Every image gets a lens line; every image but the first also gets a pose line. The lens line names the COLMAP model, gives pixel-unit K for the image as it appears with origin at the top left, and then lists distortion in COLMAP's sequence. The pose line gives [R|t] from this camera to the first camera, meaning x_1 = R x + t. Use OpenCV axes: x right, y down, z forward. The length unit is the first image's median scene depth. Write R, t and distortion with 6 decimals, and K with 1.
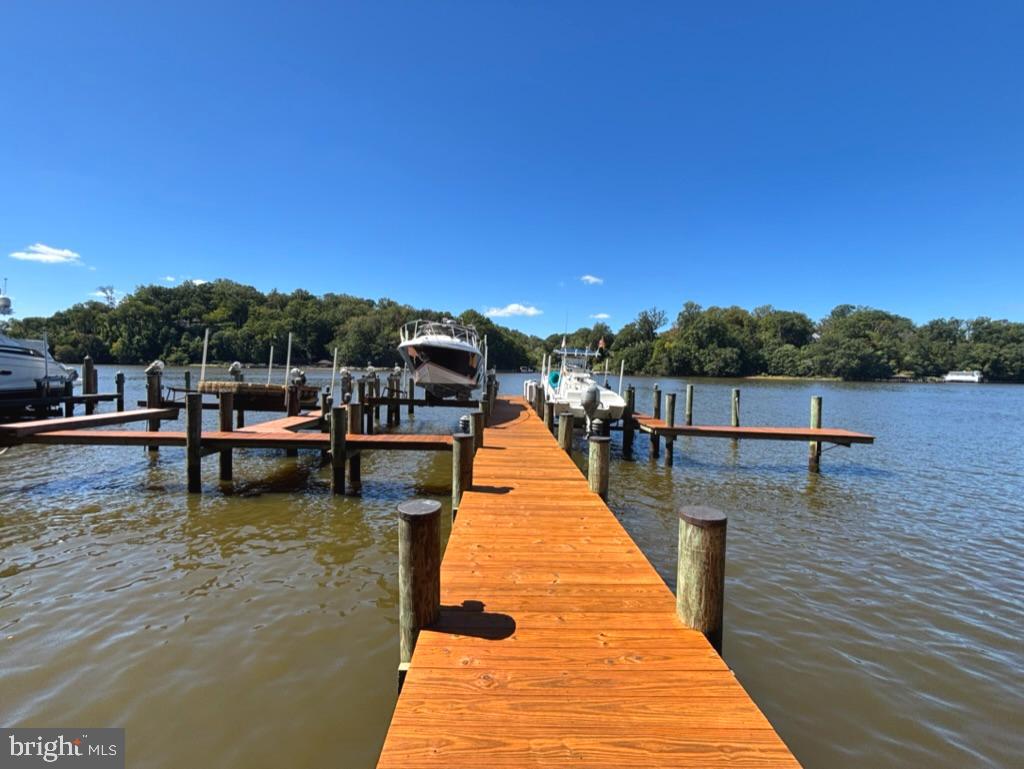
lens RADIAL K [[415.0, 0, 511.0], [0, 415.0, 383.2], [0, 0, 1]] dist [-0.003054, 0.000825]
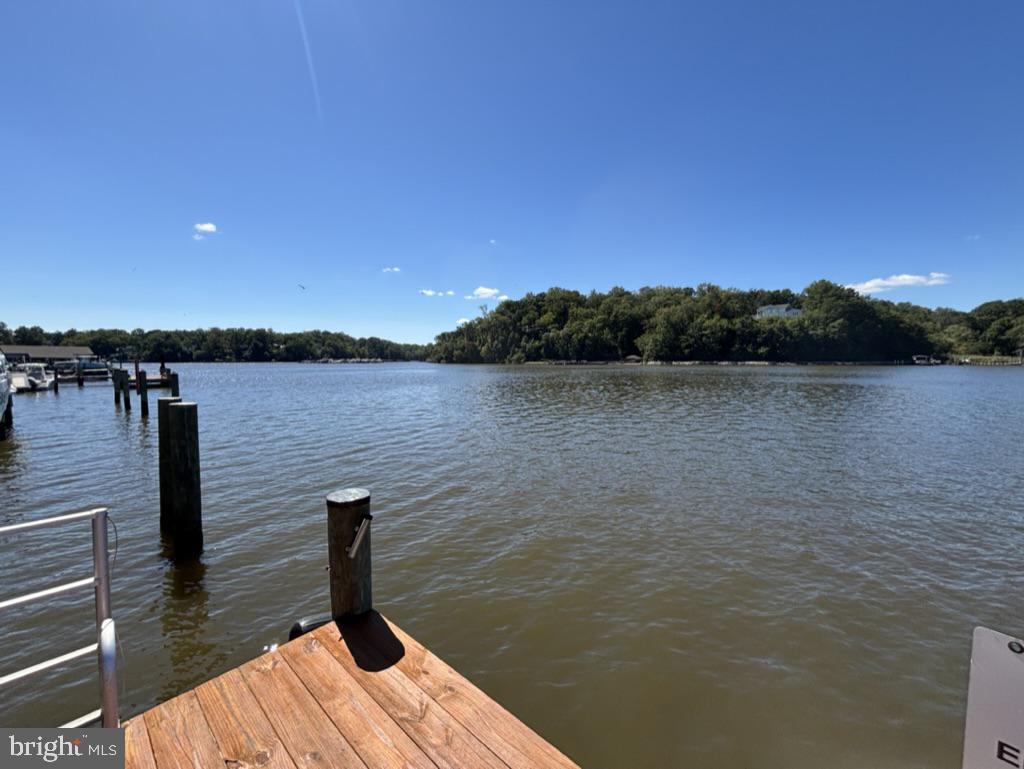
lens RADIAL K [[415.0, 0, 513.5], [0, 415.0, 380.0], [0, 0, 1]] dist [-0.003054, 0.000825]
pose [[0.732185, 0.008488, -0.681053, 0.006061], [-0.005519, 0.999963, 0.006530, -0.003040], [0.681083, -0.001022, 0.732205, 0.106587]]
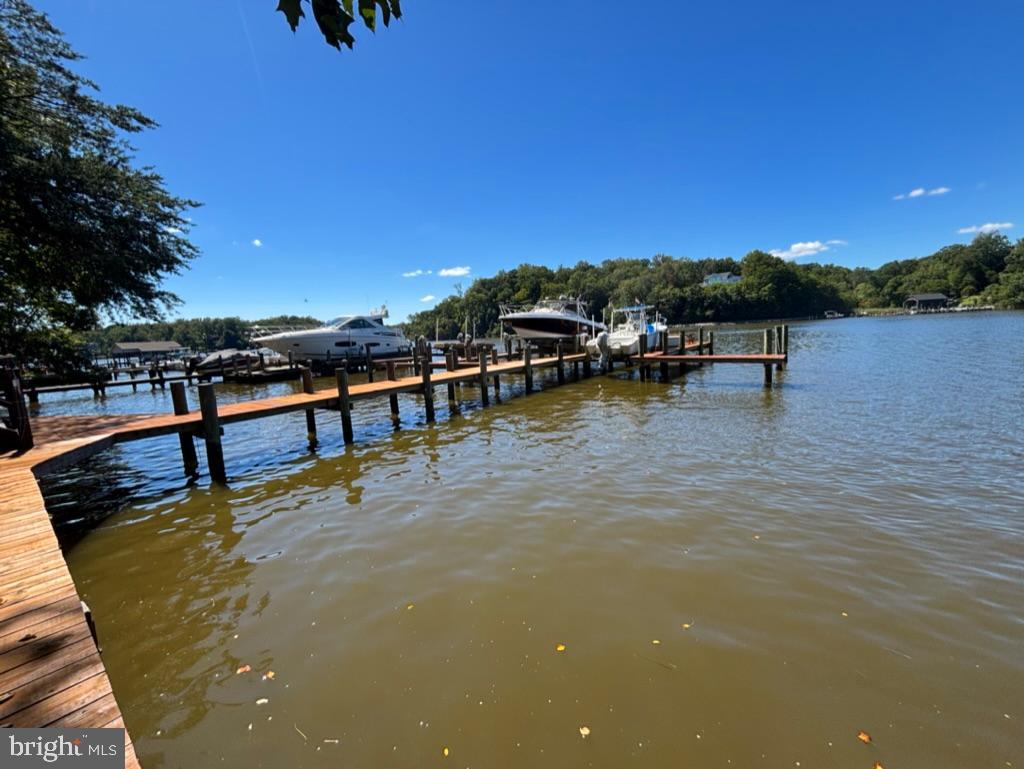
lens RADIAL K [[415.0, 0, 510.2], [0, 415.0, 383.9], [0, 0, 1]] dist [-0.003054, 0.000825]
pose [[0.784308, 0.006501, -0.620338, 0.048656], [0.054524, 0.995353, 0.079366, 0.003061], [0.617971, -0.096071, 0.780309, -0.025586]]
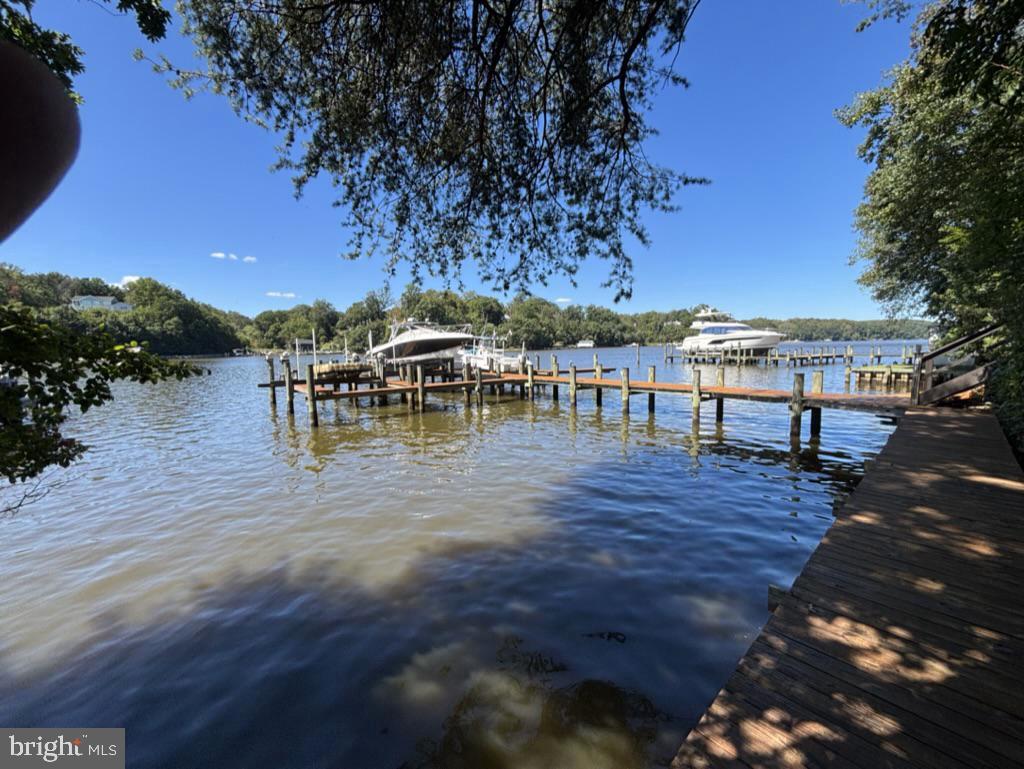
lens RADIAL K [[415.0, 0, 511.9], [0, 415.0, 385.6], [0, 0, 1]] dist [-0.003054, 0.000825]
pose [[0.786626, -0.094534, 0.610150, -0.062087], [0.057972, 0.995152, 0.079445, -0.000615], [-0.614702, -0.027122, 0.788293, -0.038205]]
